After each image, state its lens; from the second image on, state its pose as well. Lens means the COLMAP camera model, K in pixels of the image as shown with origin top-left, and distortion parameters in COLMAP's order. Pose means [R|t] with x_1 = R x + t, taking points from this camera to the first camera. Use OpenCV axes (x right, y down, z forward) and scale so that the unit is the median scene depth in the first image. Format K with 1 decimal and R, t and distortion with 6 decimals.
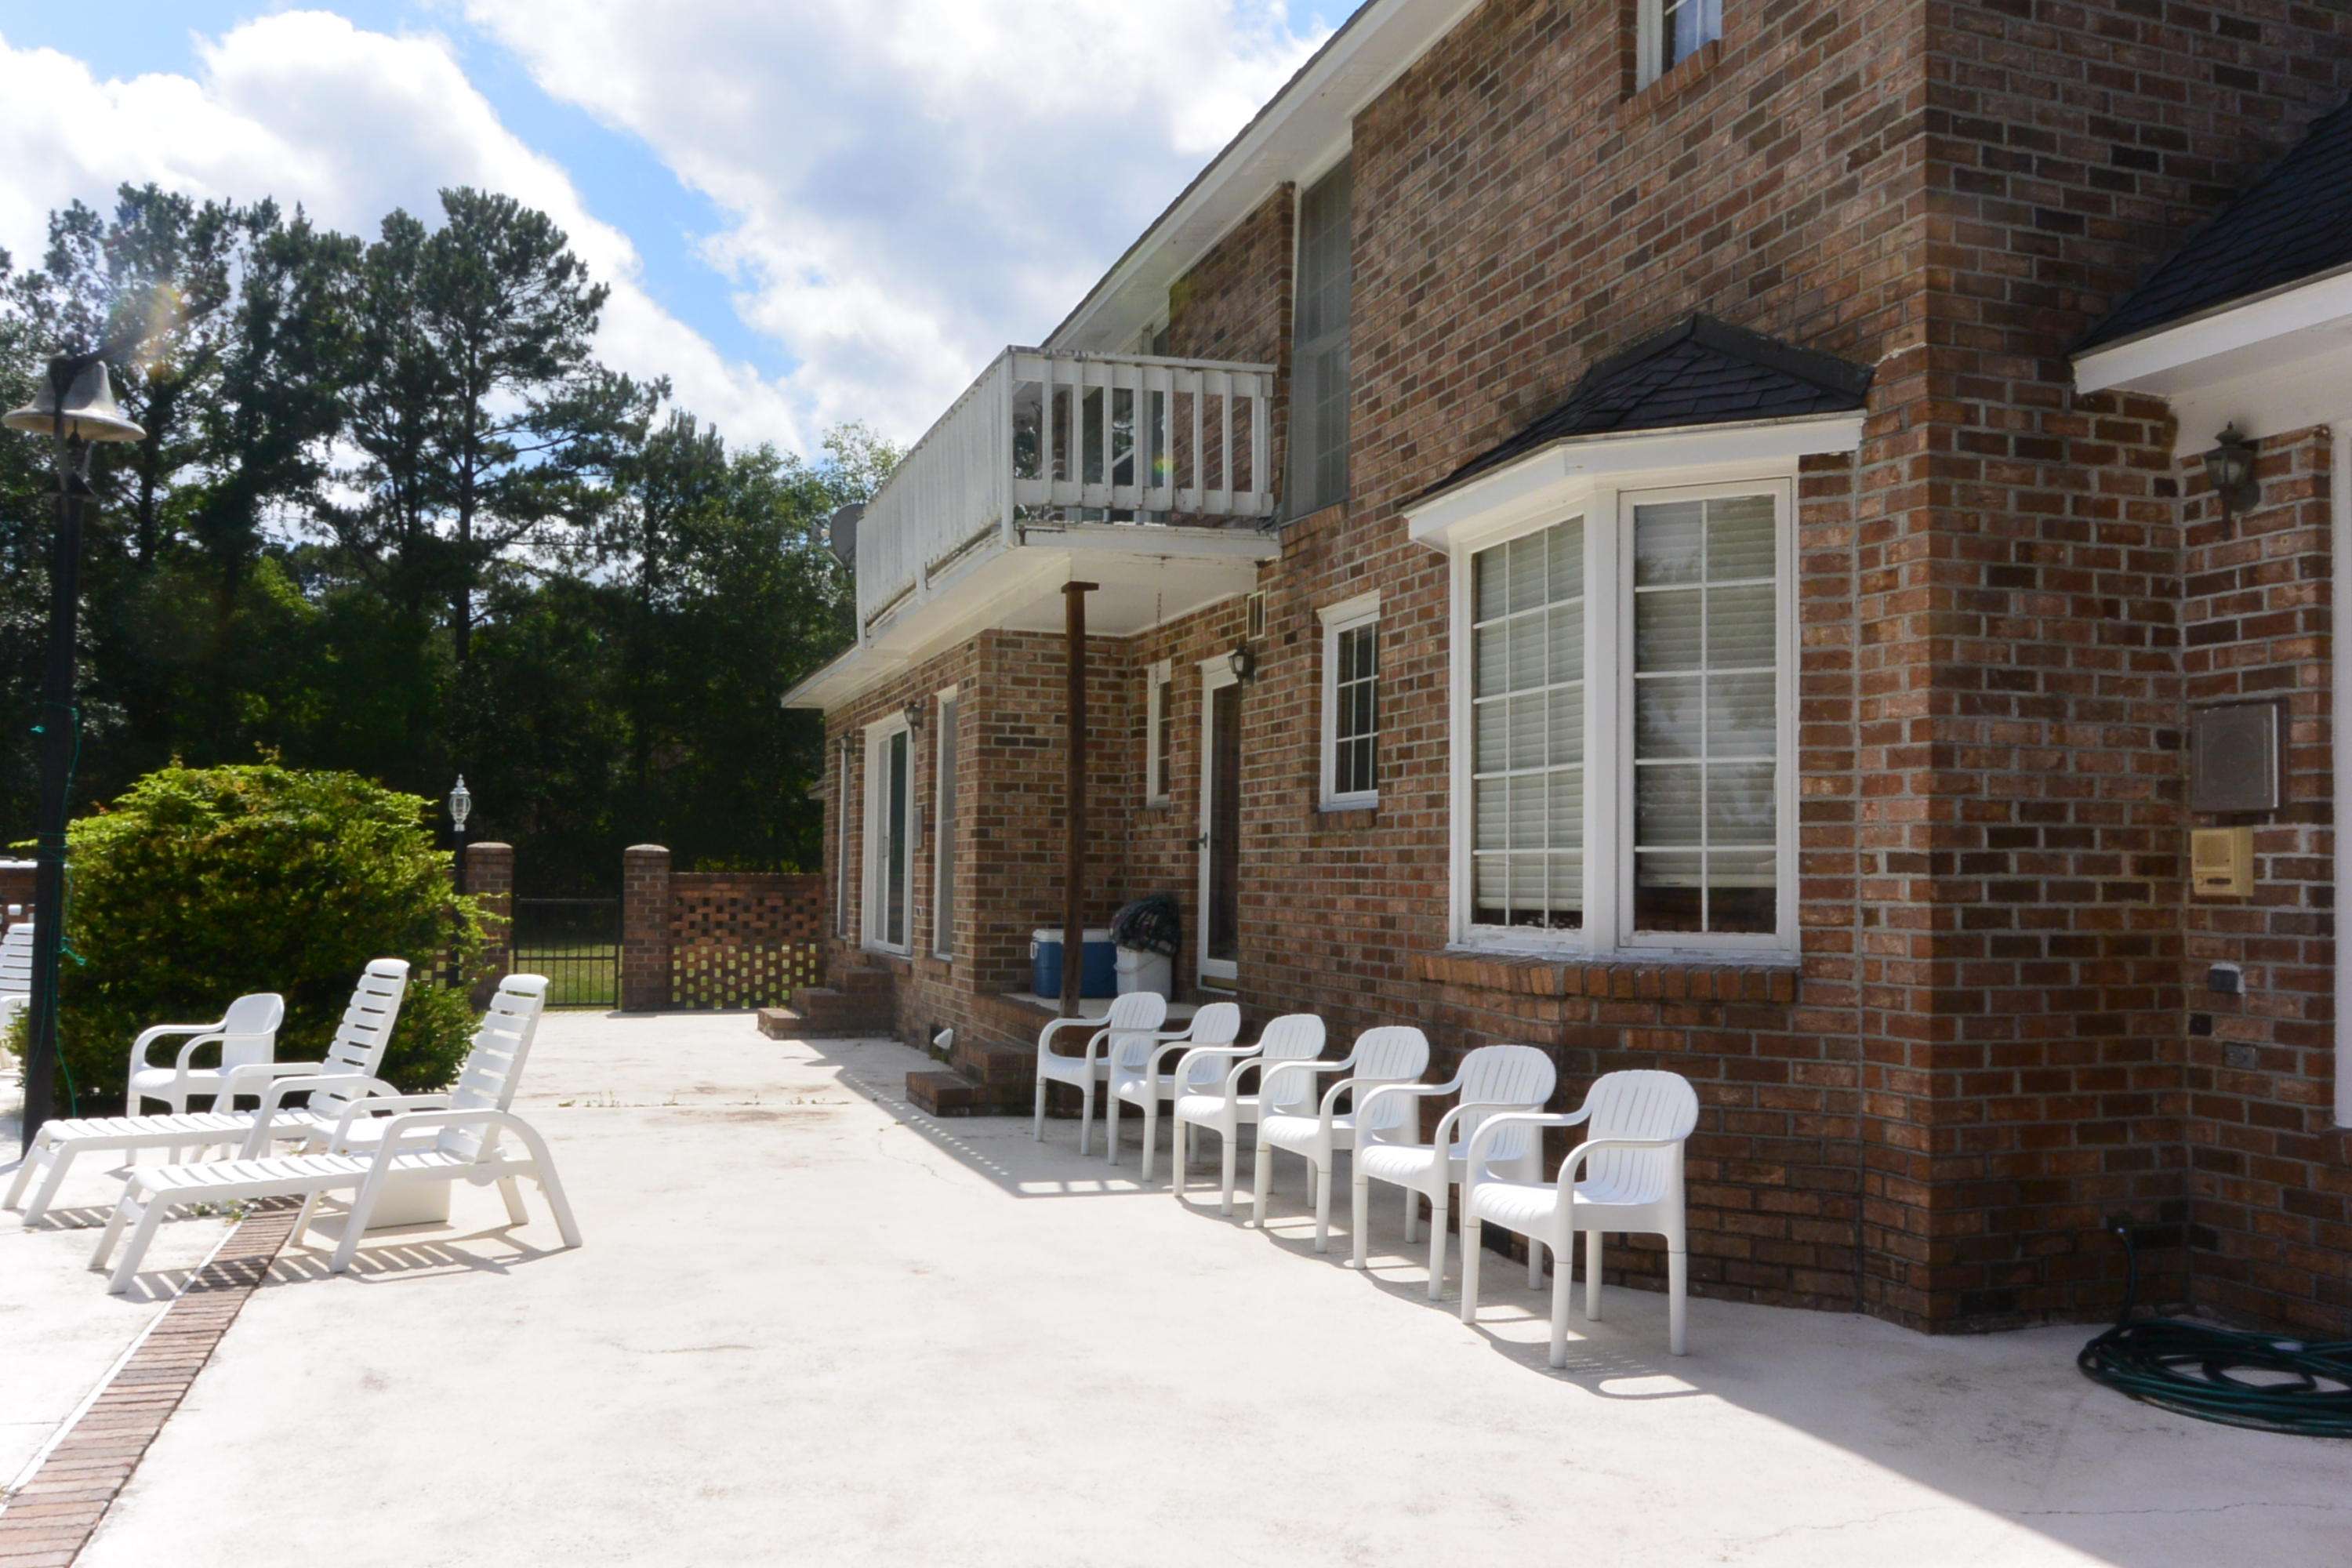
lens RADIAL K [[1928.1, 0, 1176.0], [0, 1928.1, 794.0], [0, 0, 1]] dist [-0.006819, 0.000984]
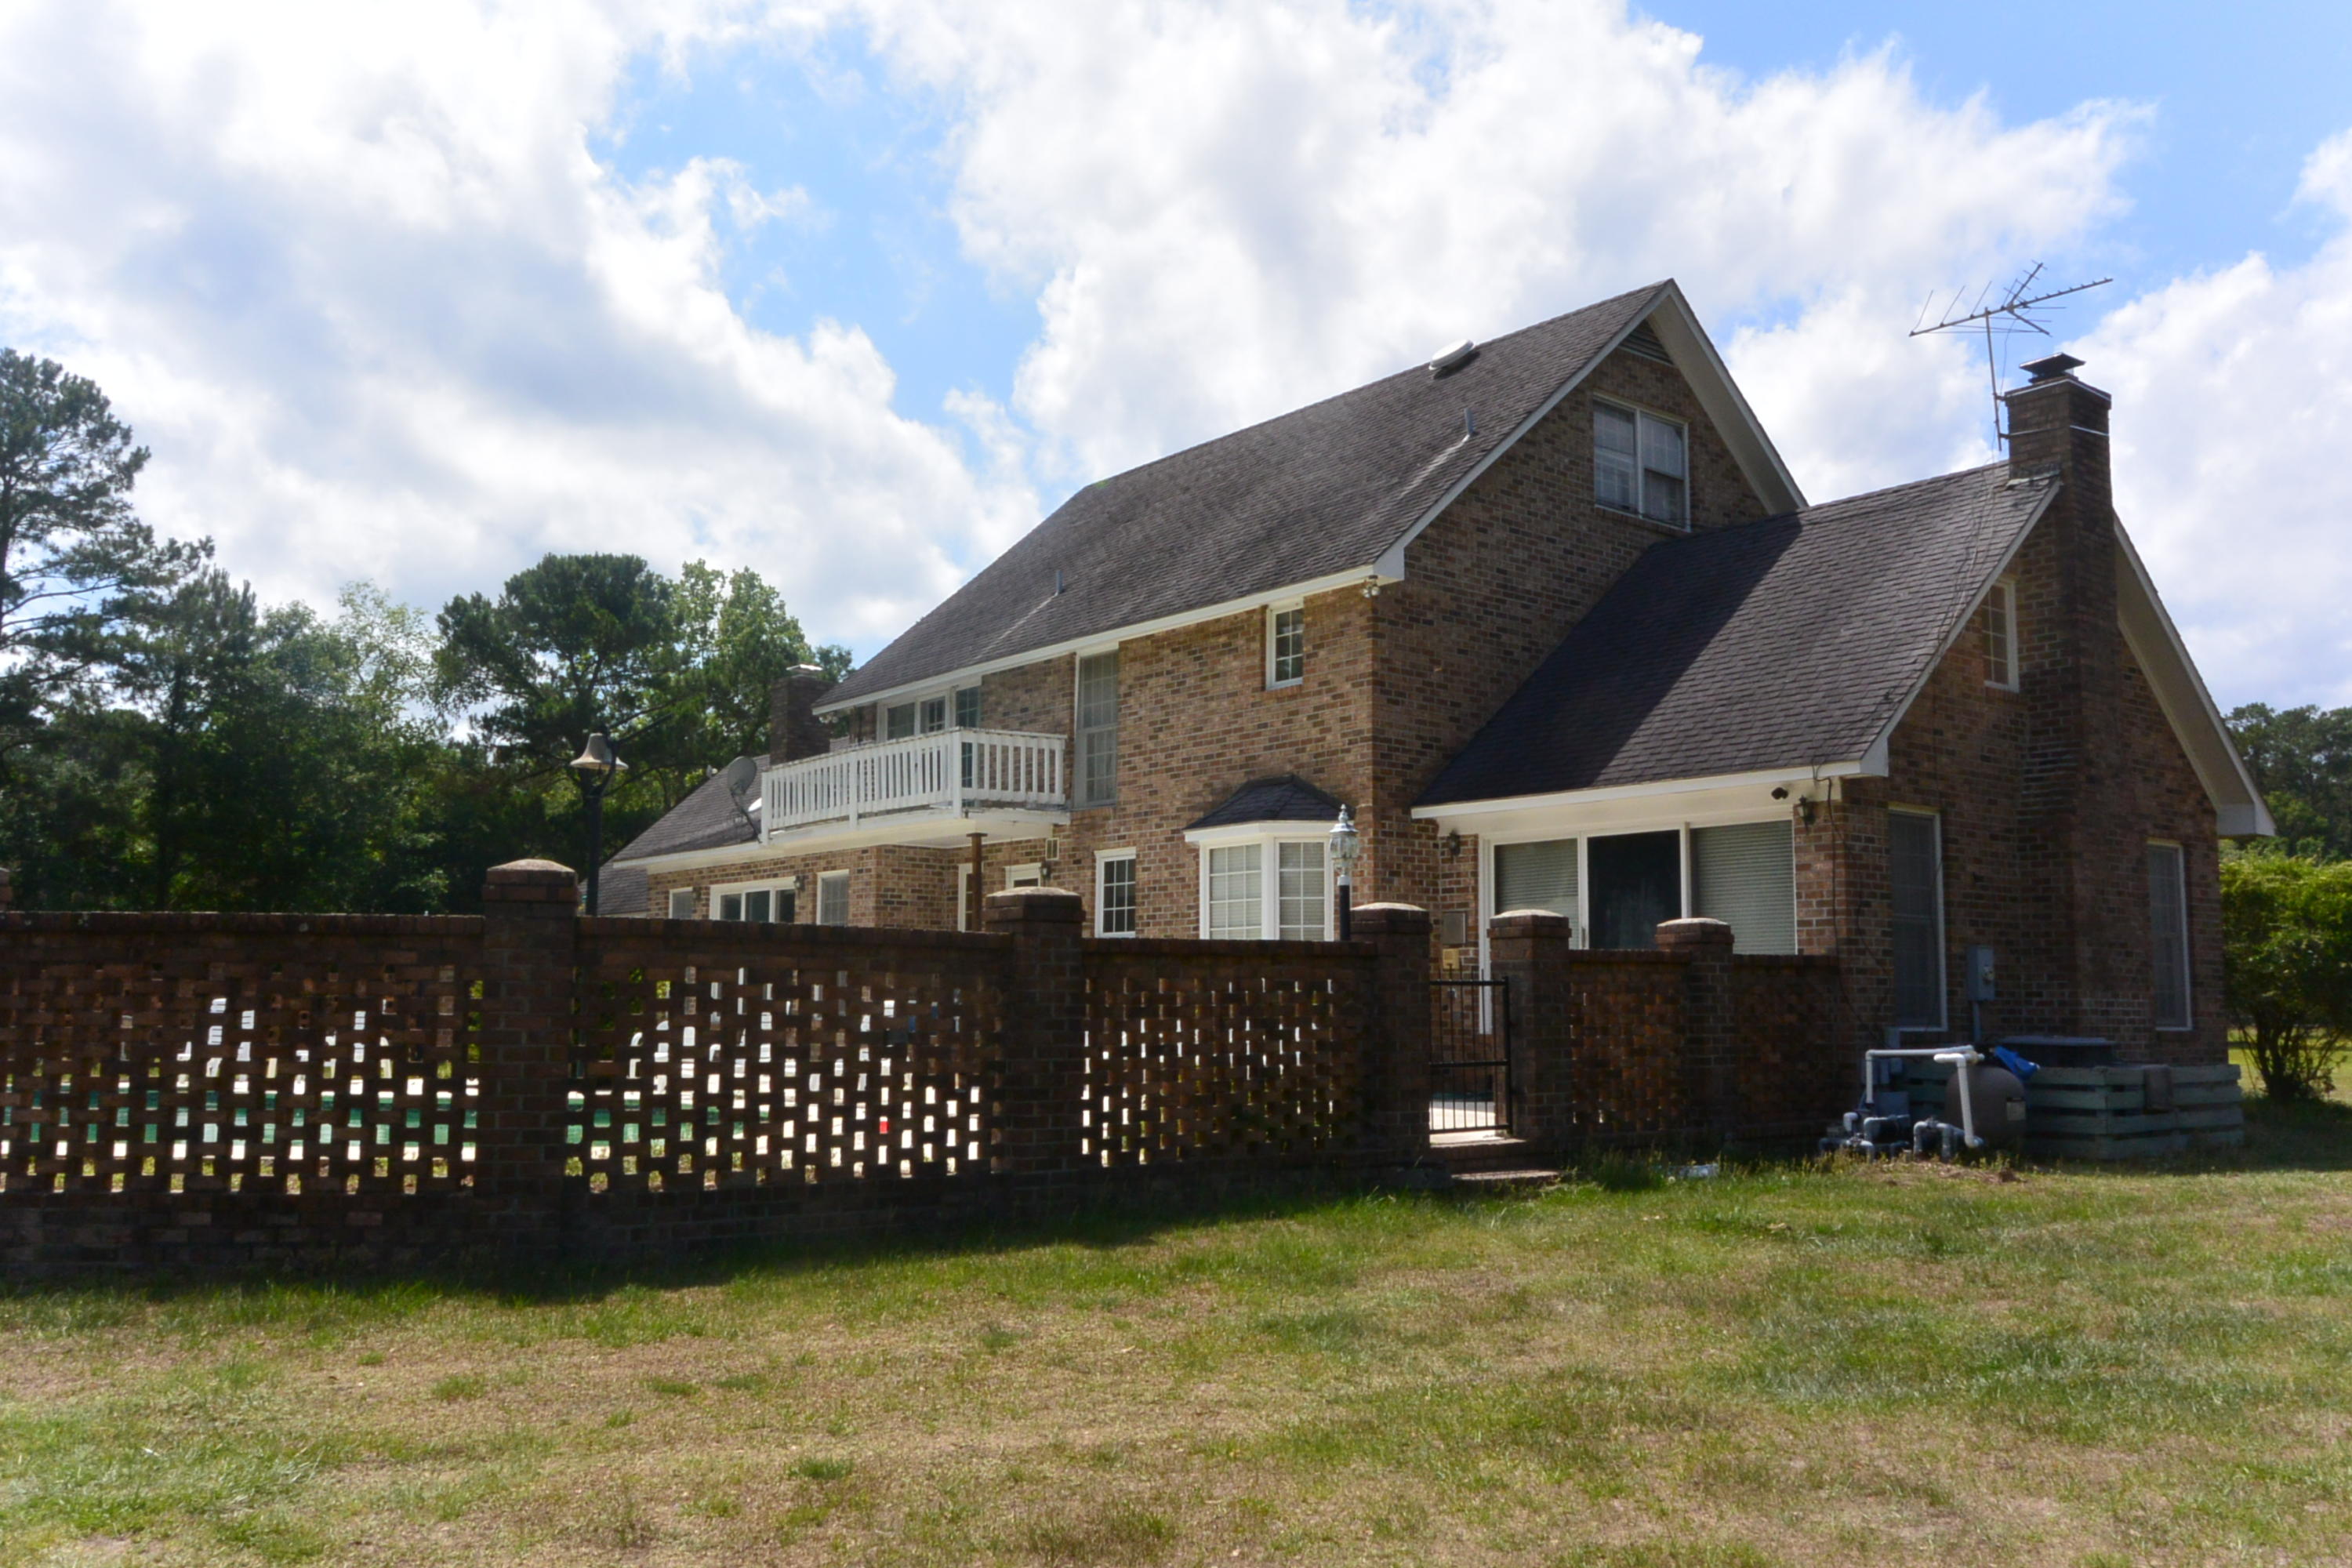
lens RADIAL K [[1928.1, 0, 1174.9], [0, 1928.1, 781.7], [0, 0, 1]] dist [-0.006819, 0.000984]
pose [[0.939143, 0.032993, 0.341939, -0.800345], [-0.009167, 0.997430, -0.071062, -0.022109], [-0.343405, 0.063603, 0.937031, -1.502426]]
